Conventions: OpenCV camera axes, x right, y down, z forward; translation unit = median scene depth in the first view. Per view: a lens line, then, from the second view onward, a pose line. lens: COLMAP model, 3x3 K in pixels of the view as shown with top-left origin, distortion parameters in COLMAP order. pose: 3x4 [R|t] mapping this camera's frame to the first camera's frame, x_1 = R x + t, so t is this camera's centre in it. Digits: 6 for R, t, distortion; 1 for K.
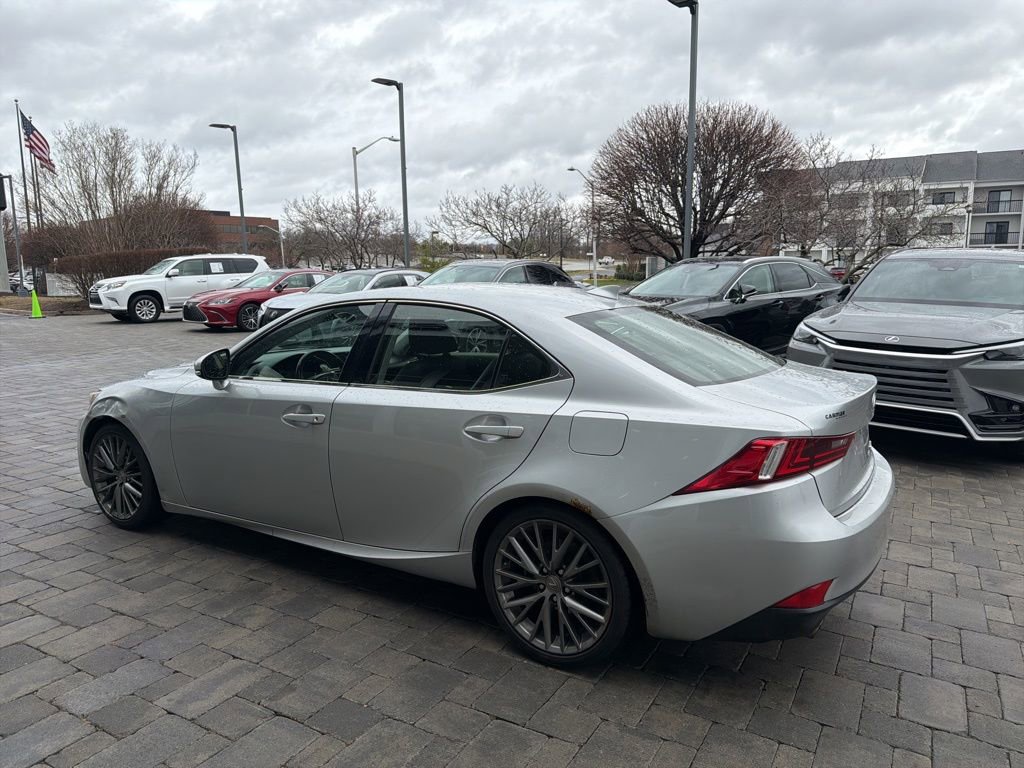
lens RADIAL K [[721.3, 0, 516.4], [0, 721.3, 385.6], [0, 0, 1]] dist [0.034001, -0.041813]
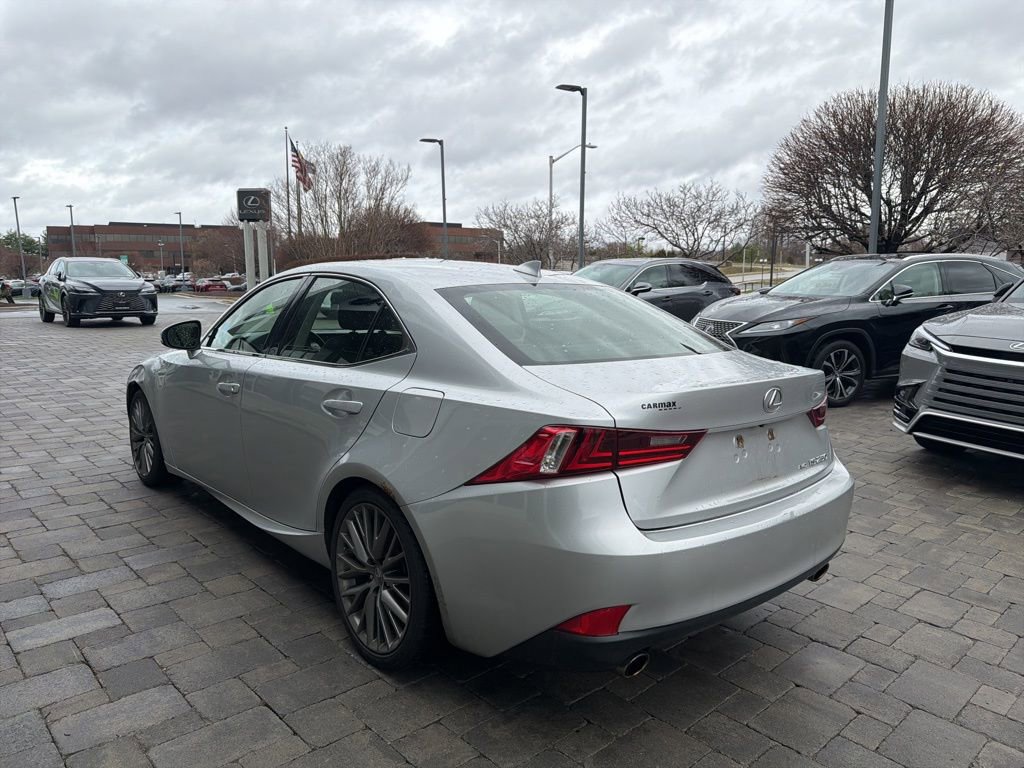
lens RADIAL K [[721.3, 0, 515.7], [0, 721.3, 382.0], [0, 0, 1]] dist [0.029027, -0.036271]
pose [[0.955522, 0.052023, -0.290296, 0.098316], [-0.056510, 0.998377, -0.007089, 0.005456], [0.289456, 0.023178, 0.956911, 0.034081]]
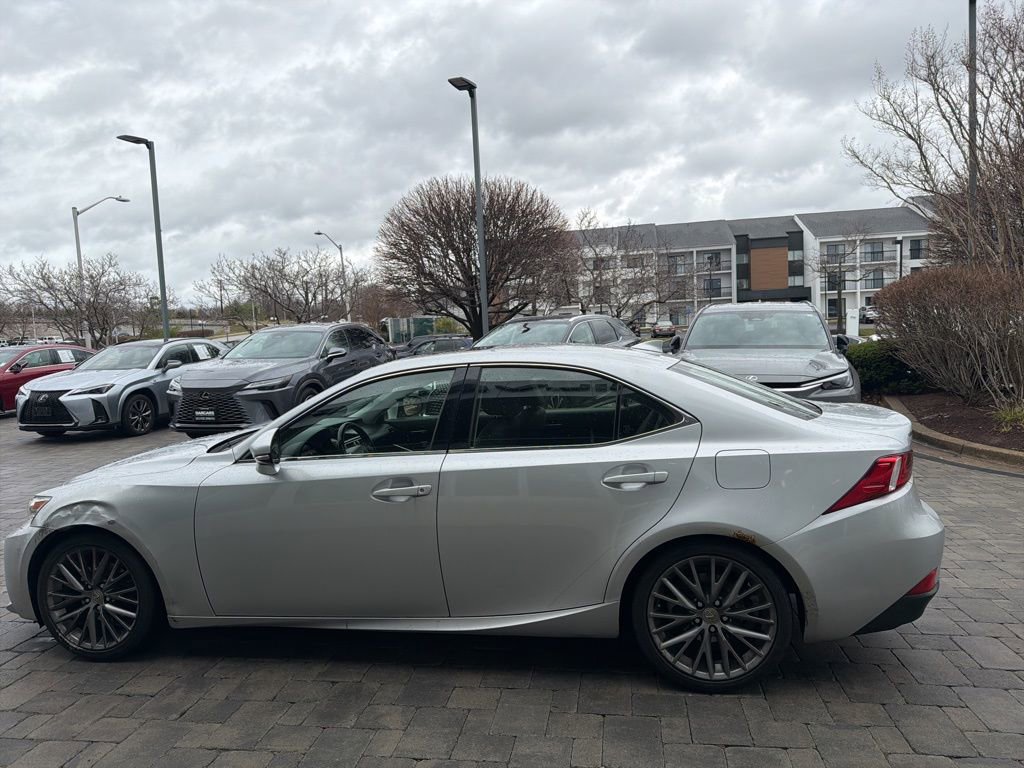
lens RADIAL K [[721.4, 0, 512.6], [0, 721.4, 360.9], [0, 0, 1]] dist [0.003710, -0.004618]
pose [[0.931399, -0.052609, 0.360178, -0.123266], [0.094612, 0.990480, -0.099986, -0.004519], [-0.351489, 0.127204, 0.927510, 0.010861]]
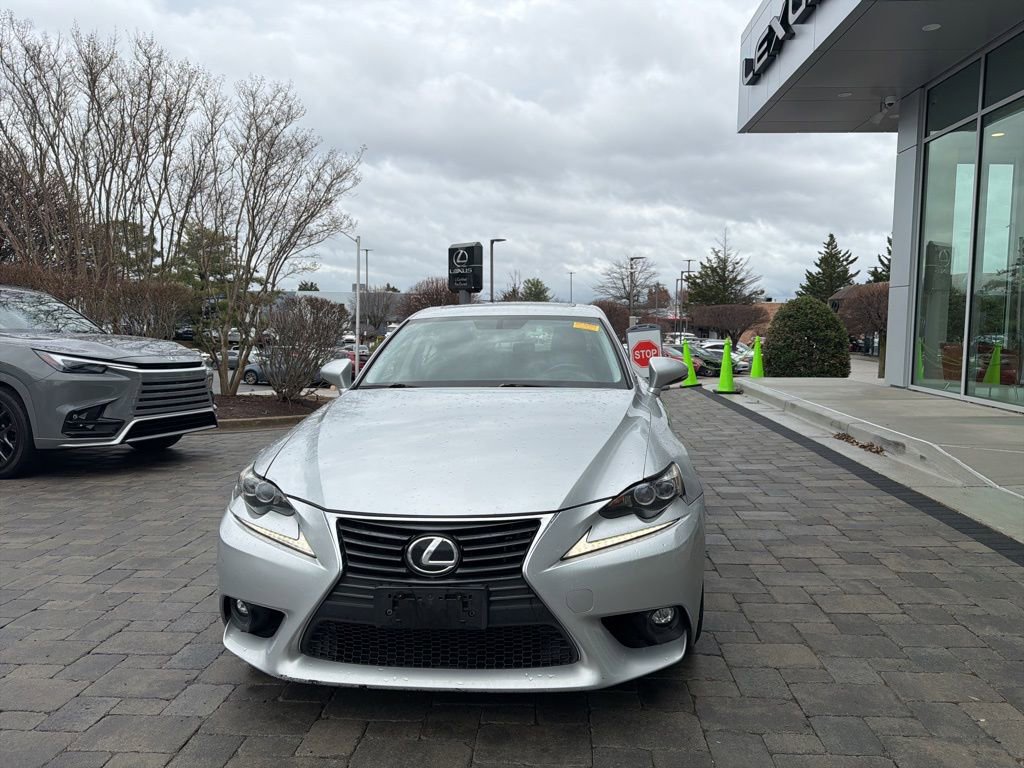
lens RADIAL K [[724.6, 0, 515.8], [0, 724.6, 365.2], [0, 0, 1]] dist [0.006353, -0.007378]
pose [[-0.443752, -0.052158, 0.894630, -0.348771], [0.138949, 0.982227, 0.126186, -0.055840], [-0.885312, 0.180304, -0.428618, 0.451571]]
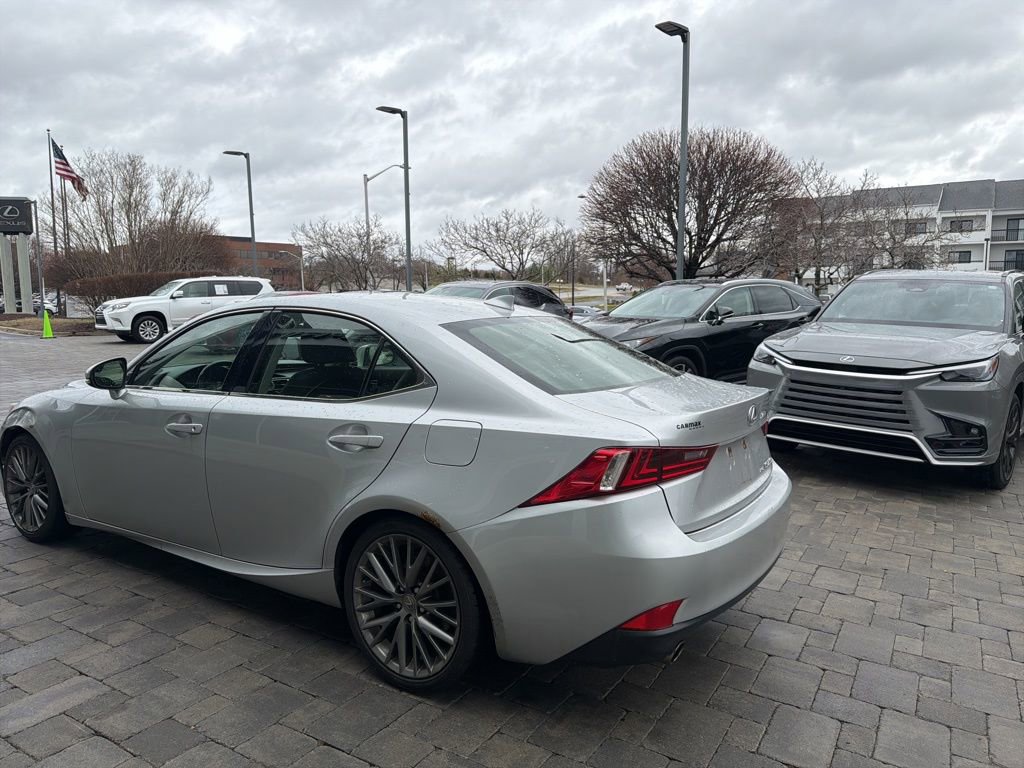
lens RADIAL K [[721.3, 0, 515.7], [0, 721.3, 382.0], [0, 0, 1]] dist [0.029027, -0.036271]
pose [[0.999557, 0.009173, -0.028329, 0.044854], [-0.010317, 0.999125, -0.040531, 0.004548], [0.027932, 0.040805, 0.998777, 0.008831]]
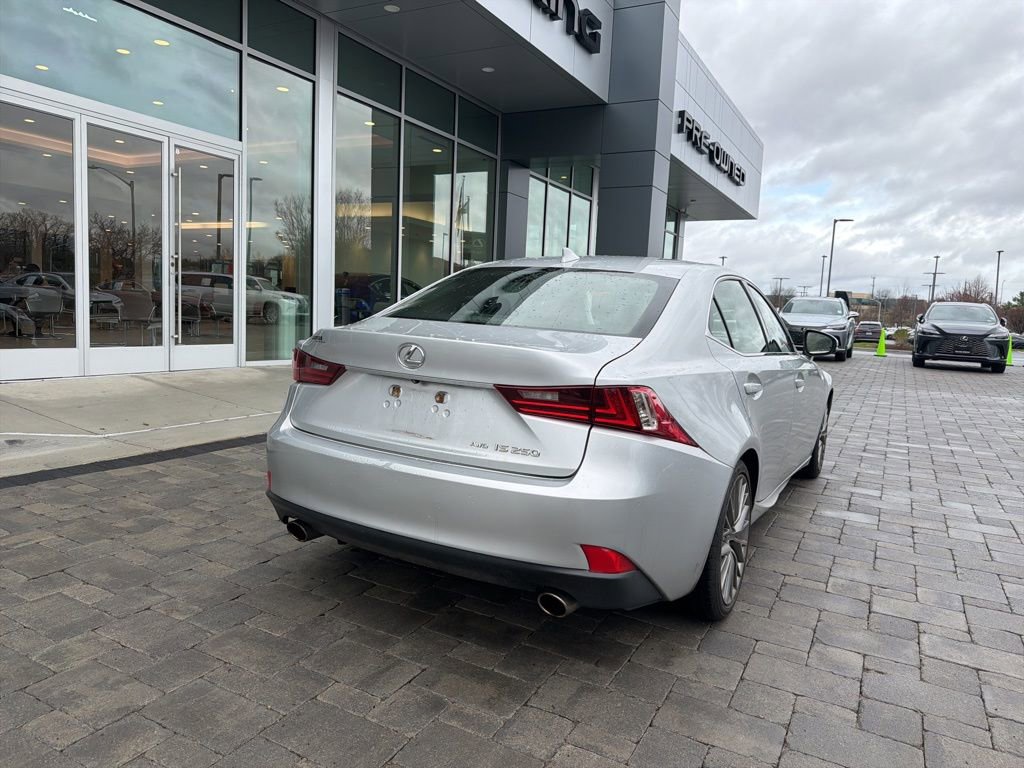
lens RADIAL K [[721.7, 0, 511.8], [0, 721.7, 389.6], [0, 0, 1]] dist [0.026699, -0.032188]
pose [[0.028498, 0.118302, -0.992569, 0.286755], [-0.202474, 0.973071, 0.110165, -0.011580], [0.978873, 0.197830, 0.051684, 0.236376]]
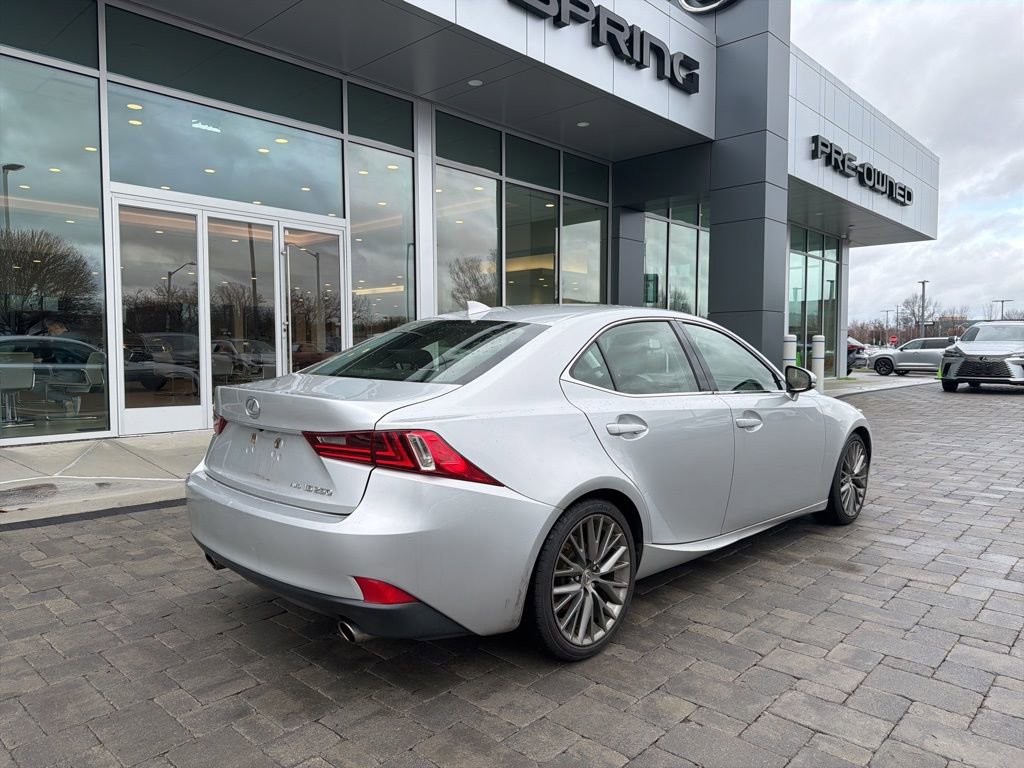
lens RADIAL K [[719.7, 0, 507.5], [0, 719.7, 394.8], [0, 0, 1]] dist [0.033798, -0.042979]
pose [[-0.231861, 0.066763, -0.970455, 0.291811], [-0.149312, 0.983377, 0.103326, -0.031030], [0.961221, 0.168858, -0.218038, 0.334499]]
